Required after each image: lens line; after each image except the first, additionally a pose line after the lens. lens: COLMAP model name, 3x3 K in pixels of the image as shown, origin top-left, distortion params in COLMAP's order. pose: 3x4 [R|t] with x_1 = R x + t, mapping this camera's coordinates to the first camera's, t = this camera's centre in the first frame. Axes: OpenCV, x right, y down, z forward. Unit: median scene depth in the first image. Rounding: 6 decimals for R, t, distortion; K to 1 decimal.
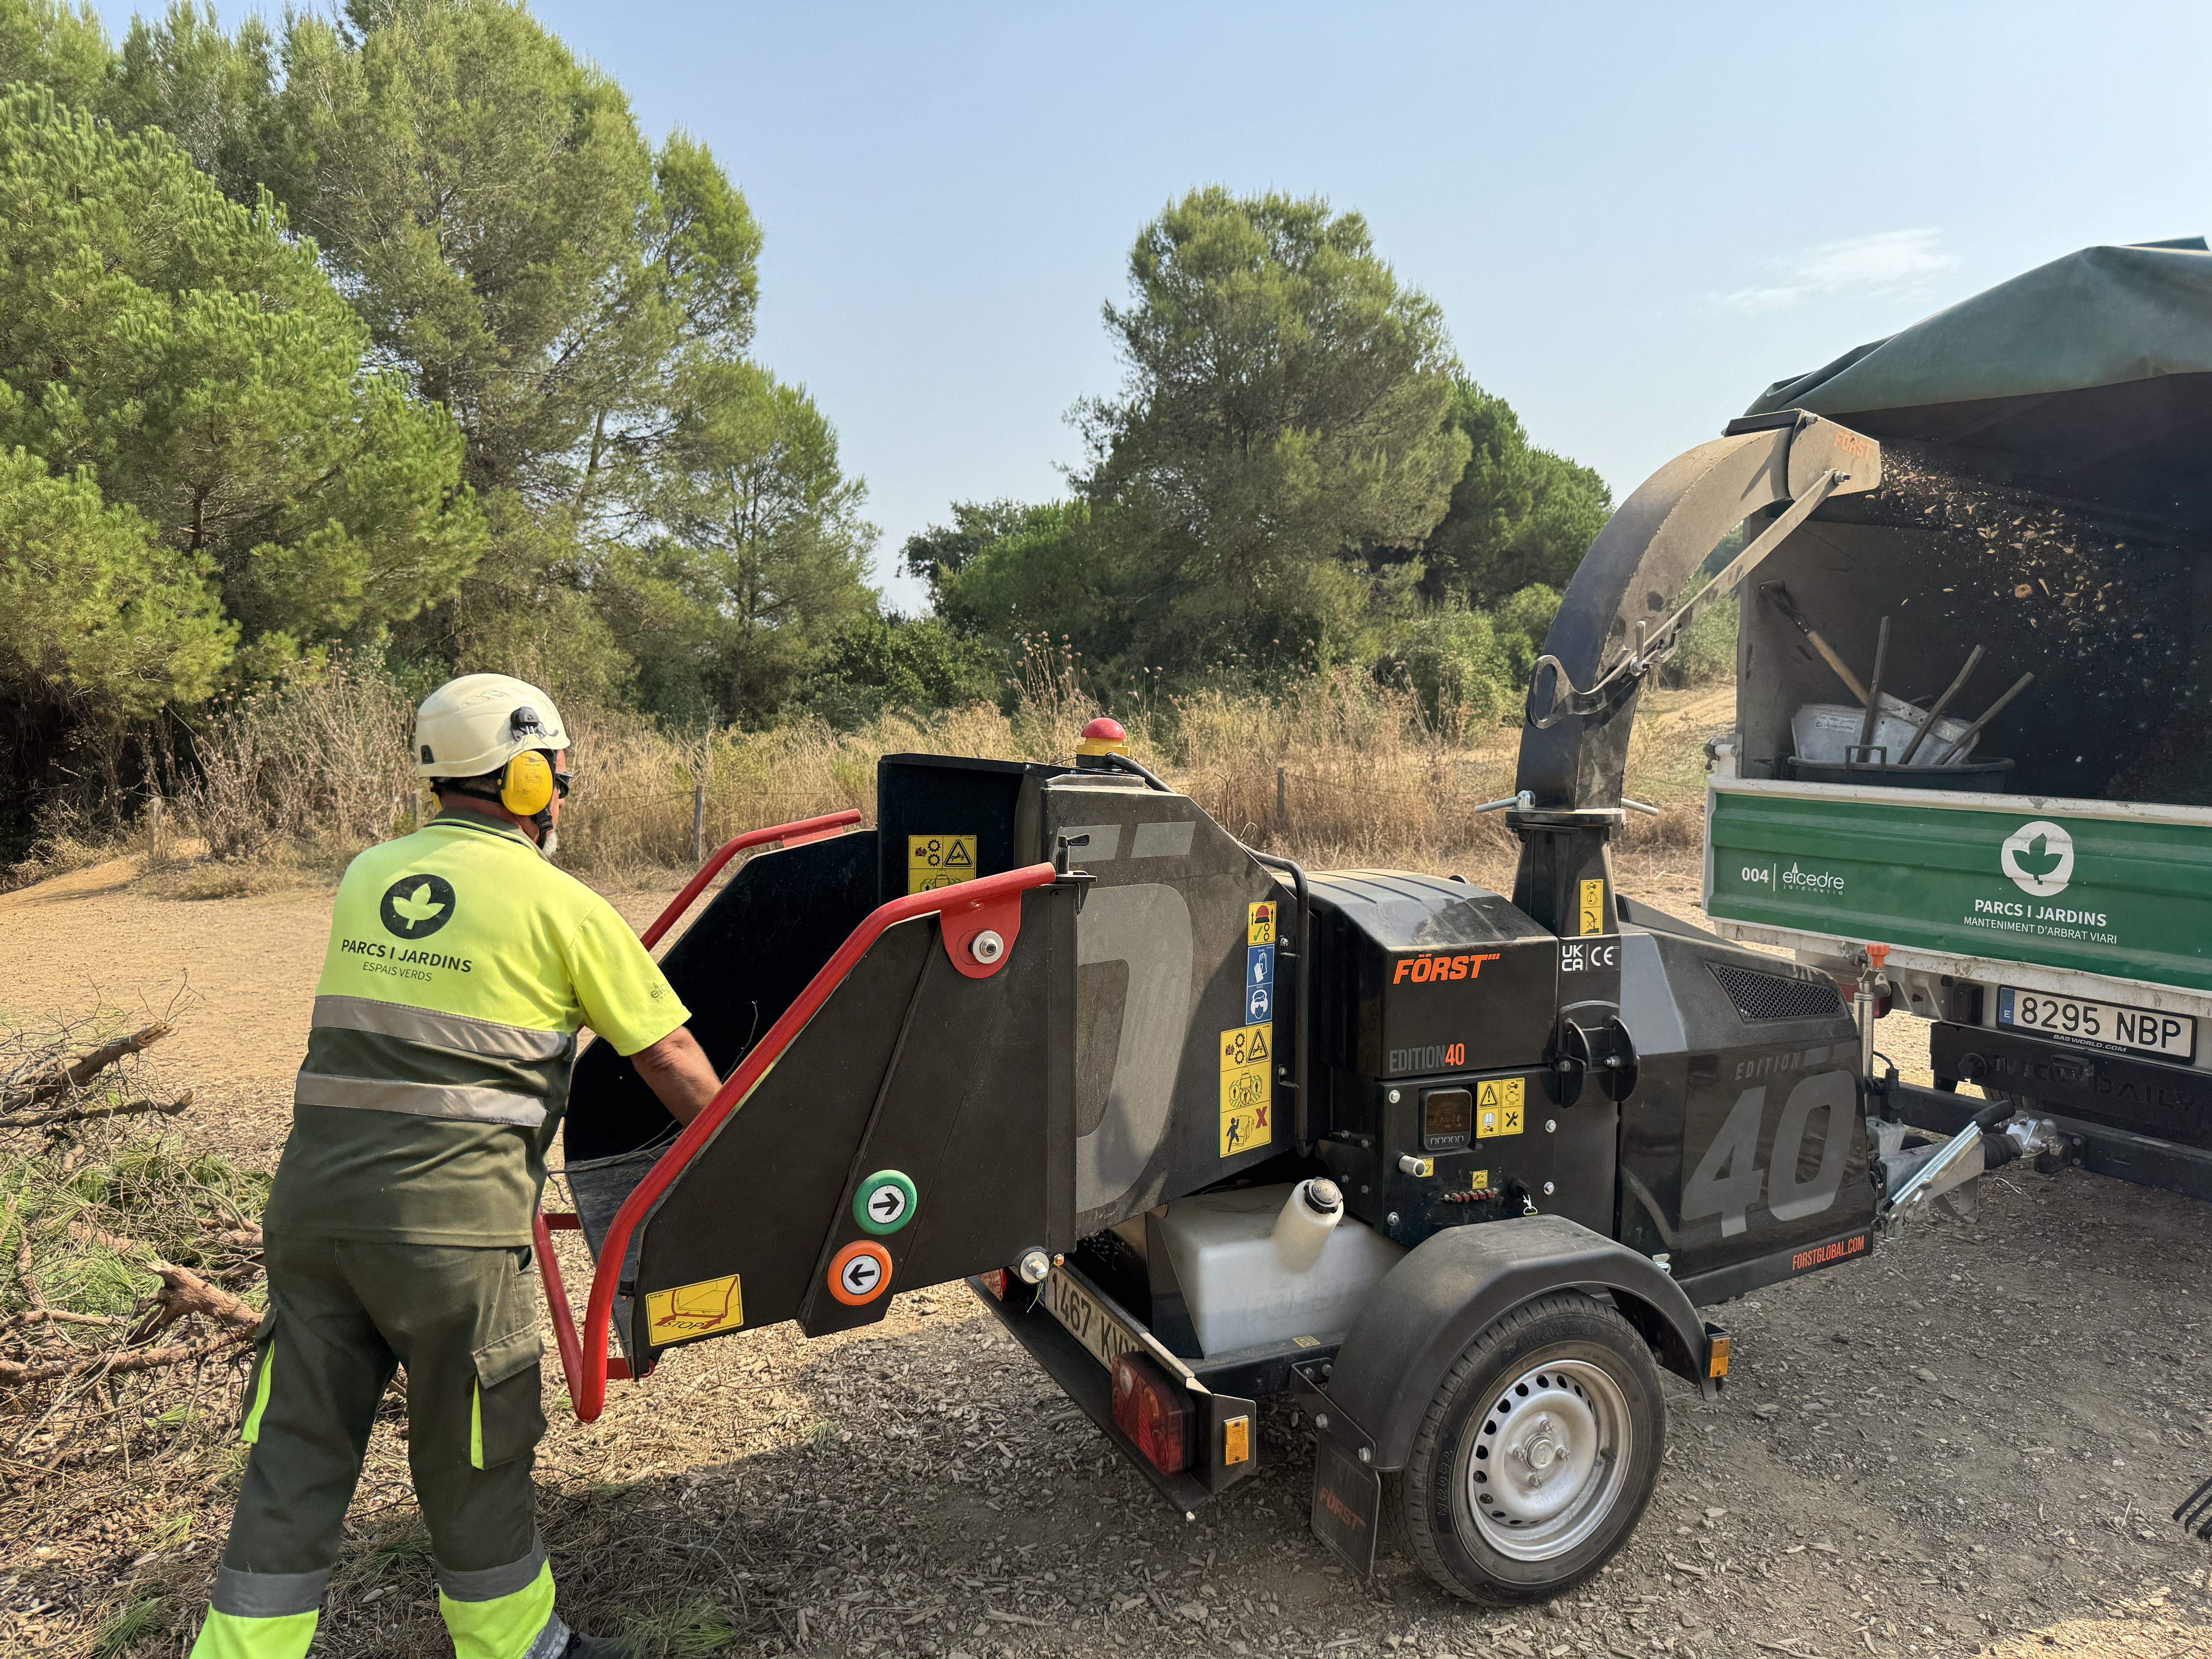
lens RADIAL K [[1527.5, 0, 1066.4], [0, 1527.5, 895.6], [0, 0, 1]] dist [0.041880, -0.056928]
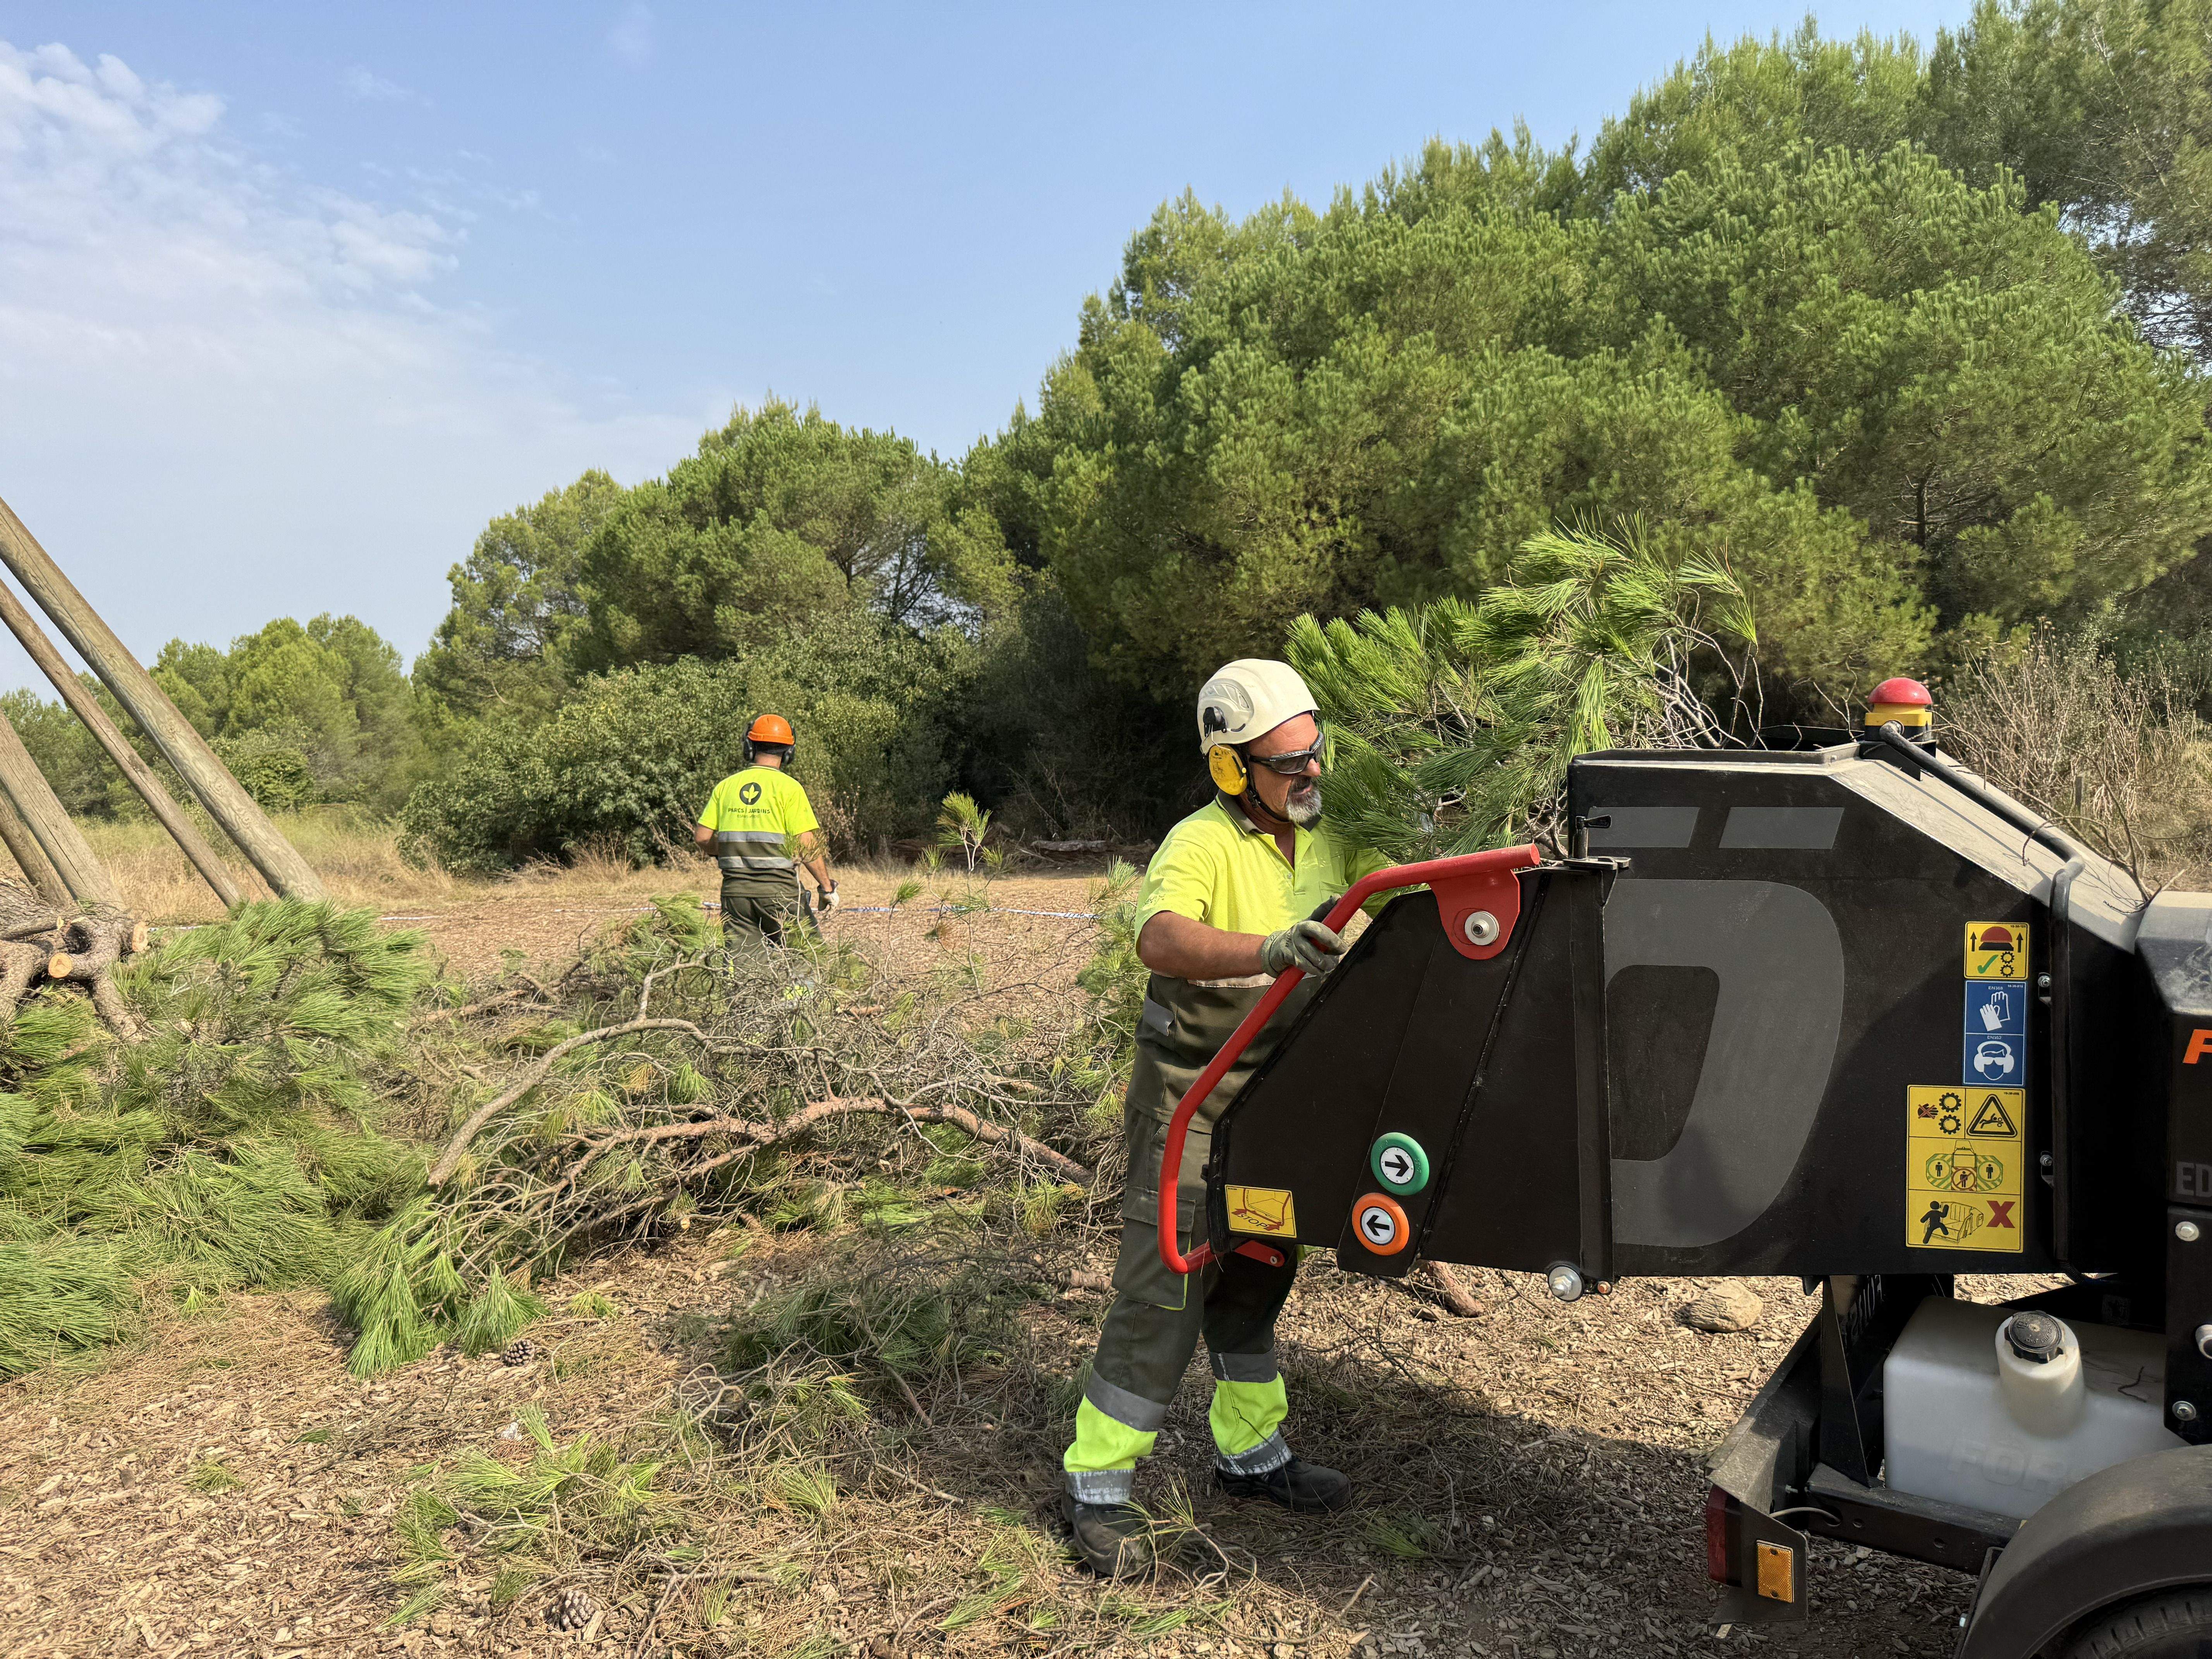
lens RADIAL K [[1565.1, 0, 1195.3], [0, 1565.1, 929.4], [0, 0, 1]] dist [-0.037092, 0.011394]
pose [[0.482200, 0.097241, -0.870648, 0.400968], [-0.070088, 0.994917, 0.072303, -0.013126], [0.873253, 0.026157, 0.486565, 0.202679]]
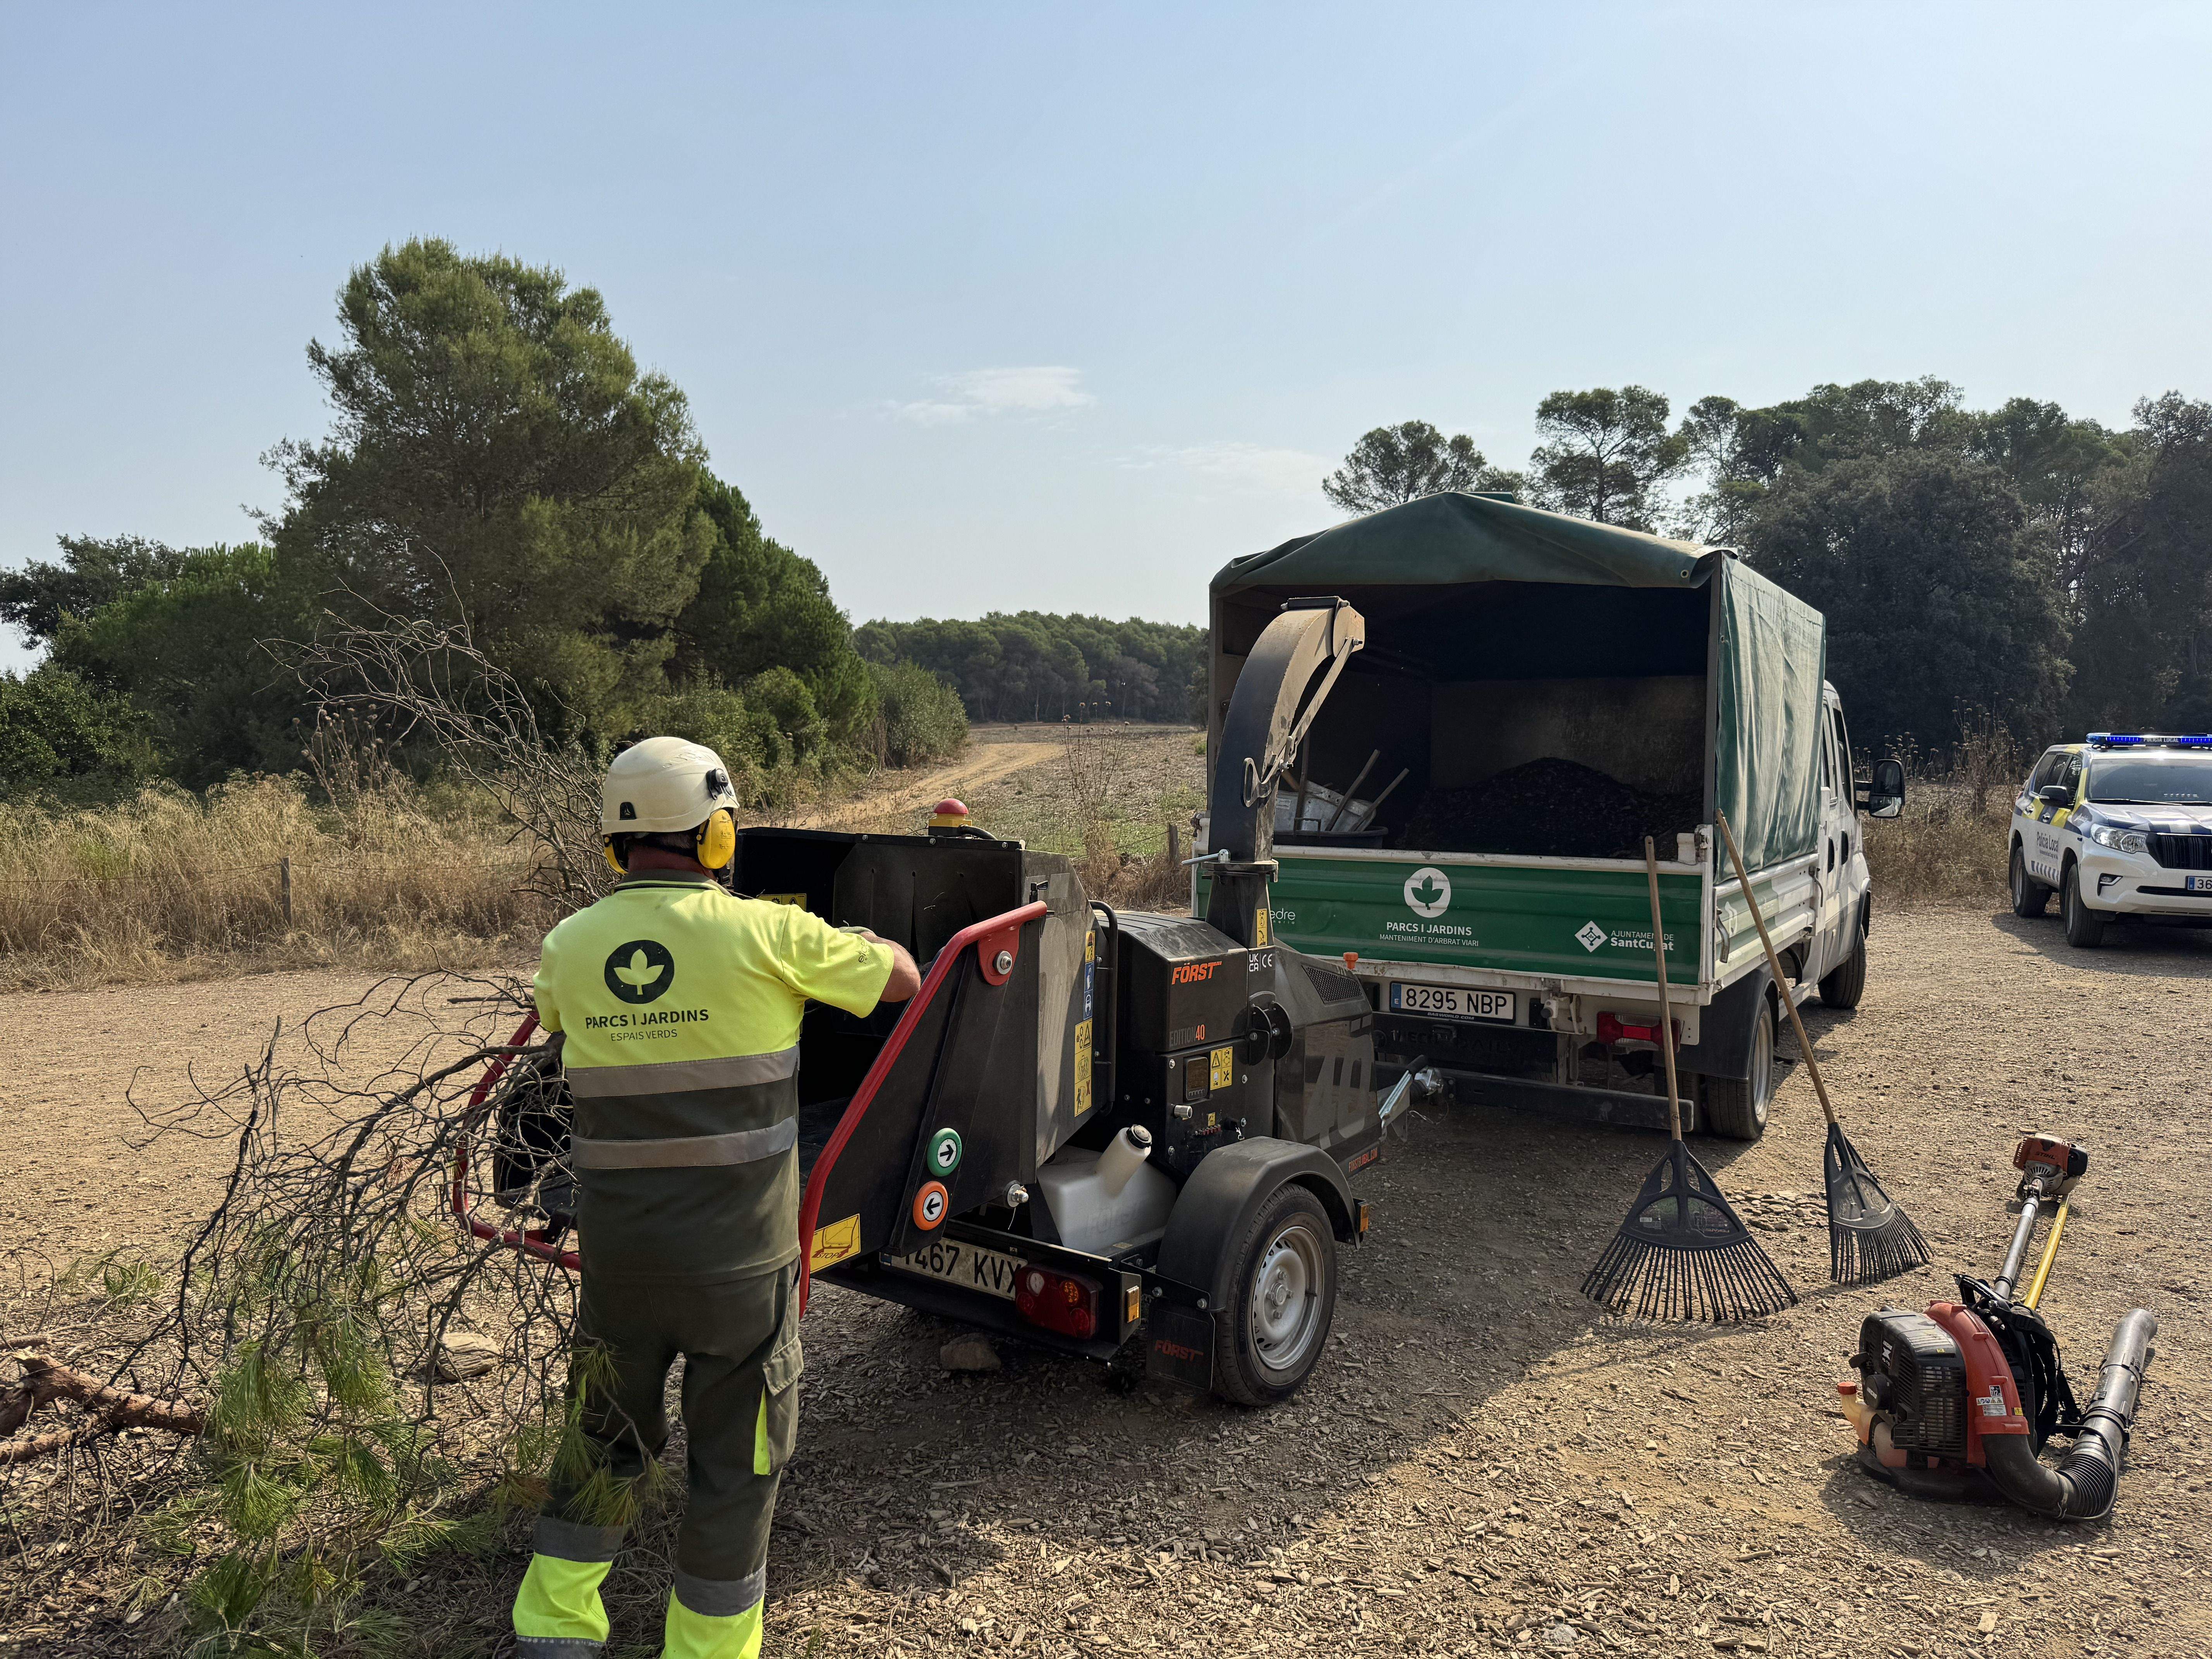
lens RADIAL K [[1527.5, 0, 1066.4], [0, 1527.5, 895.6], [0, 0, 1]] dist [0.041880, -0.056928]
pose [[0.886829, -0.028806, 0.461198, -0.362079], [0.051198, 0.998035, -0.036110, 0.014554], [-0.459252, 0.055636, 0.886562, -0.156456]]
